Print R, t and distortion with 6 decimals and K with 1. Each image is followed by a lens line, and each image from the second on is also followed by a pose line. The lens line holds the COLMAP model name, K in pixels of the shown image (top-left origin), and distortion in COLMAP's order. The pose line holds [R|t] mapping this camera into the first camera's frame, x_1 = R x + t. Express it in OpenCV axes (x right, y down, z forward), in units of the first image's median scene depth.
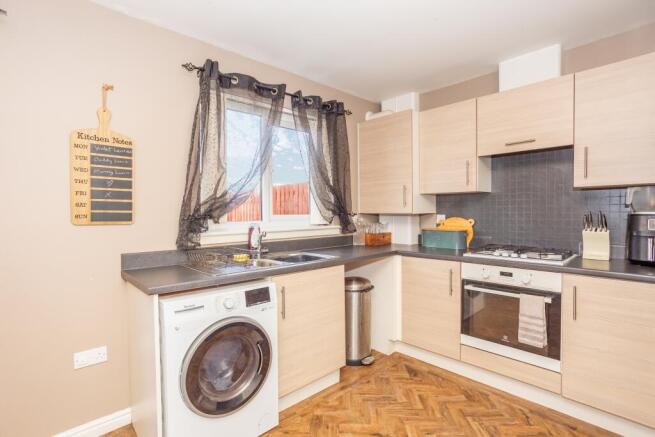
lens RADIAL K [[318.9, 0, 322.7], [0, 318.9, 219.2], [0, 0, 1]] dist [-0.042504, 0.027480]
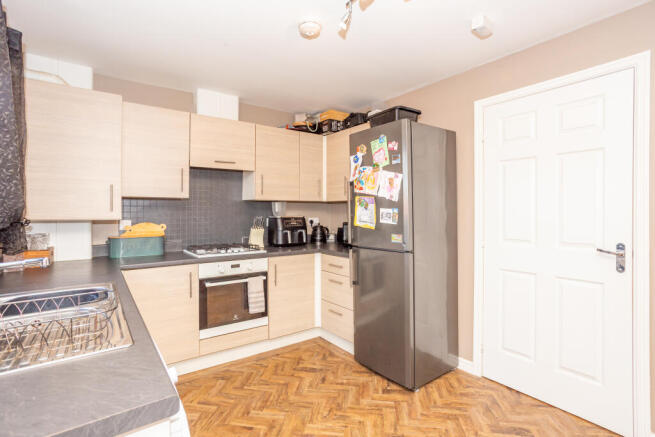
lens RADIAL K [[318.9, 0, 322.7], [0, 318.9, 219.2], [0, 0, 1]] dist [-0.042504, 0.027480]
pose [[0.116697, -0.010105, 0.993116, -0.659689], [0.026192, 0.999632, 0.007094, -0.013306], [-0.992822, 0.025184, 0.116918, 0.516743]]
